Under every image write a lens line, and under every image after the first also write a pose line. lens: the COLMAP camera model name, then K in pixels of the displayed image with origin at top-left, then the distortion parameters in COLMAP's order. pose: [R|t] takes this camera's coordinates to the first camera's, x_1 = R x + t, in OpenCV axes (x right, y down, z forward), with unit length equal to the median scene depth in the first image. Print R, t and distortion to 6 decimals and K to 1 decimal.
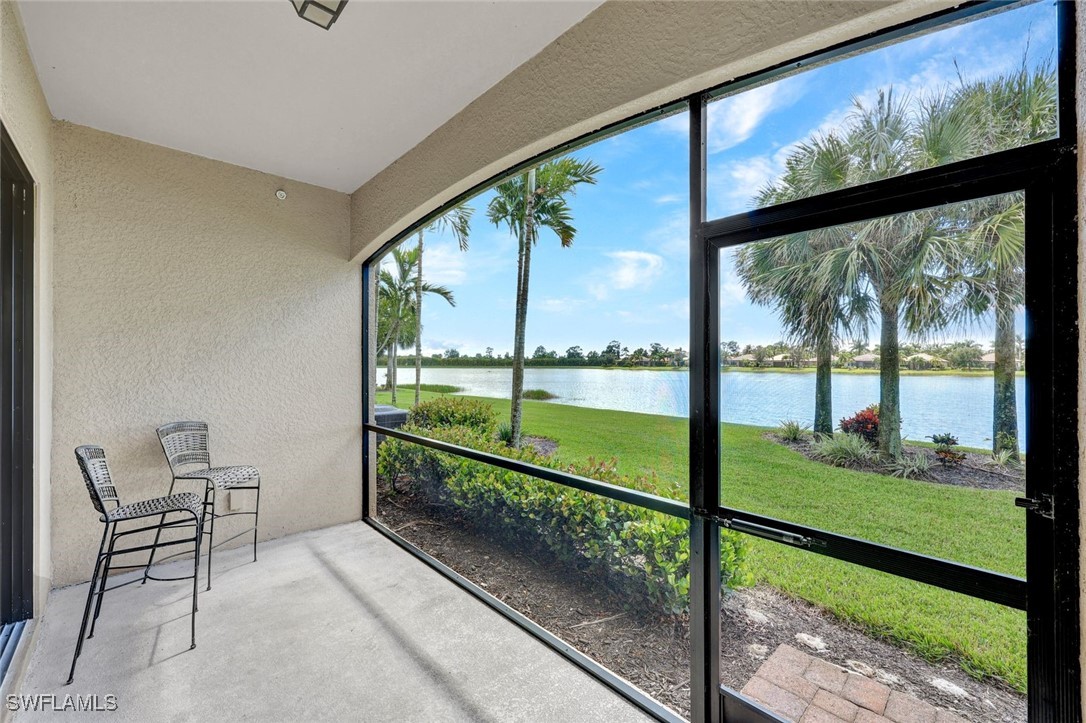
lens RADIAL K [[440.6, 0, 536.2], [0, 440.6, 355.7], [0, 0, 1]] dist [0.008439, -0.001012]
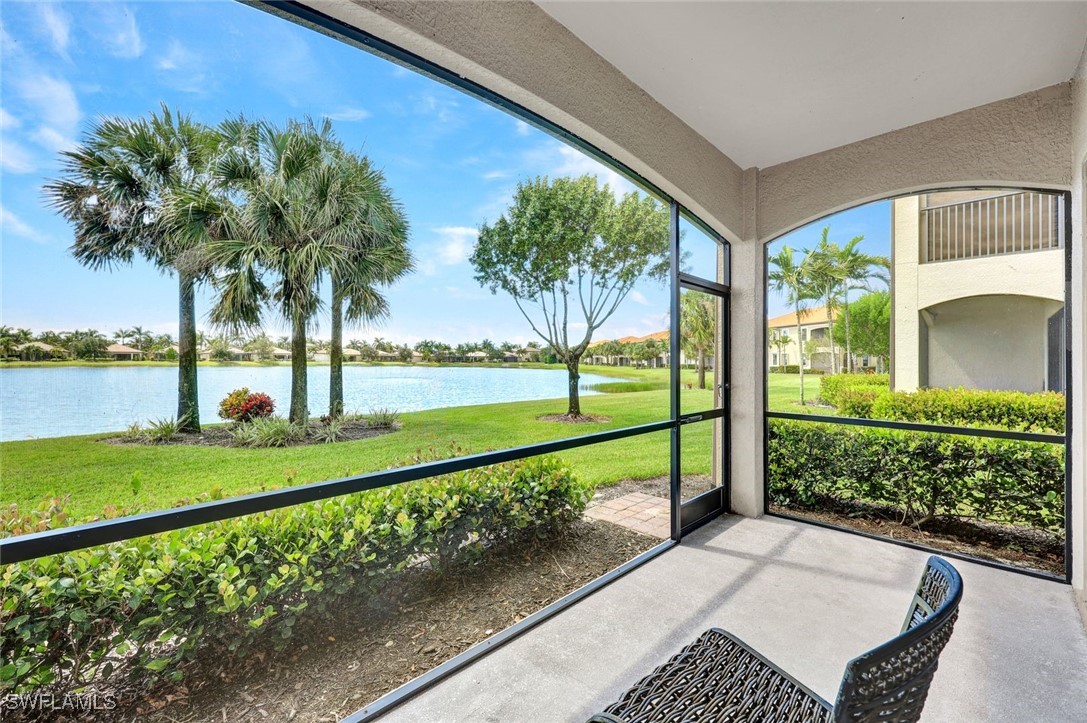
lens RADIAL K [[441.0, 0, 546.8], [0, 441.0, 359.5], [0, 0, 1]] dist [0.008439, -0.001012]
pose [[-0.052004, -0.004019, 0.998639, -0.449664], [-0.026674, 0.999641, 0.002634, 0.007348], [-0.998291, -0.026501, -0.052093, 0.433119]]
